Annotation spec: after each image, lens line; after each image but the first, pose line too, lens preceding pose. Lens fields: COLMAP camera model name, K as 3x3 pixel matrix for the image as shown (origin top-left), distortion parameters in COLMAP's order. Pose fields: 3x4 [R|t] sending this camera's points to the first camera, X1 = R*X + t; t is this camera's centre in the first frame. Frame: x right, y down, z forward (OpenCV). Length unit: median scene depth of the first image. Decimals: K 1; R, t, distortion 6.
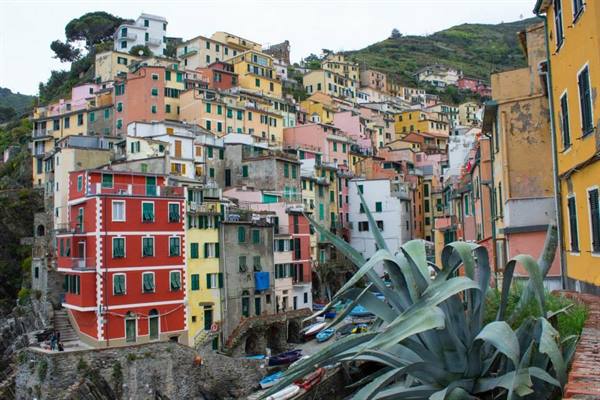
lens RADIAL K [[567.5, 0, 327.9], [0, 567.5, 186.7], [0, 0, 1]] dist [-0.145034, 0.113652]
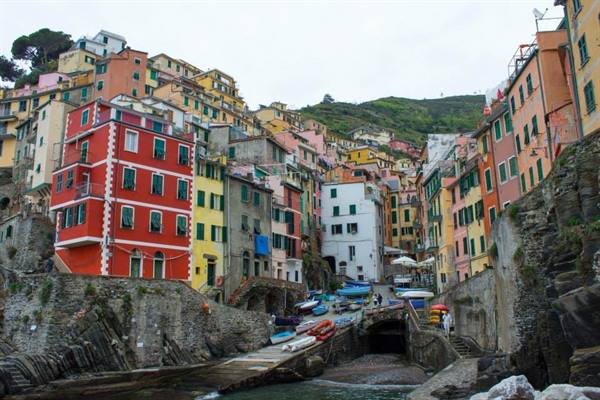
lens RADIAL K [[567.5, 0, 327.9], [0, 567.5, 186.7], [0, 0, 1]] dist [-0.145034, 0.113652]
pose [[0.987853, 0.040148, 0.150115, -0.154953], [-0.018057, 0.989161, -0.145720, 0.209032], [-0.154338, 0.141240, 0.977871, 0.032035]]
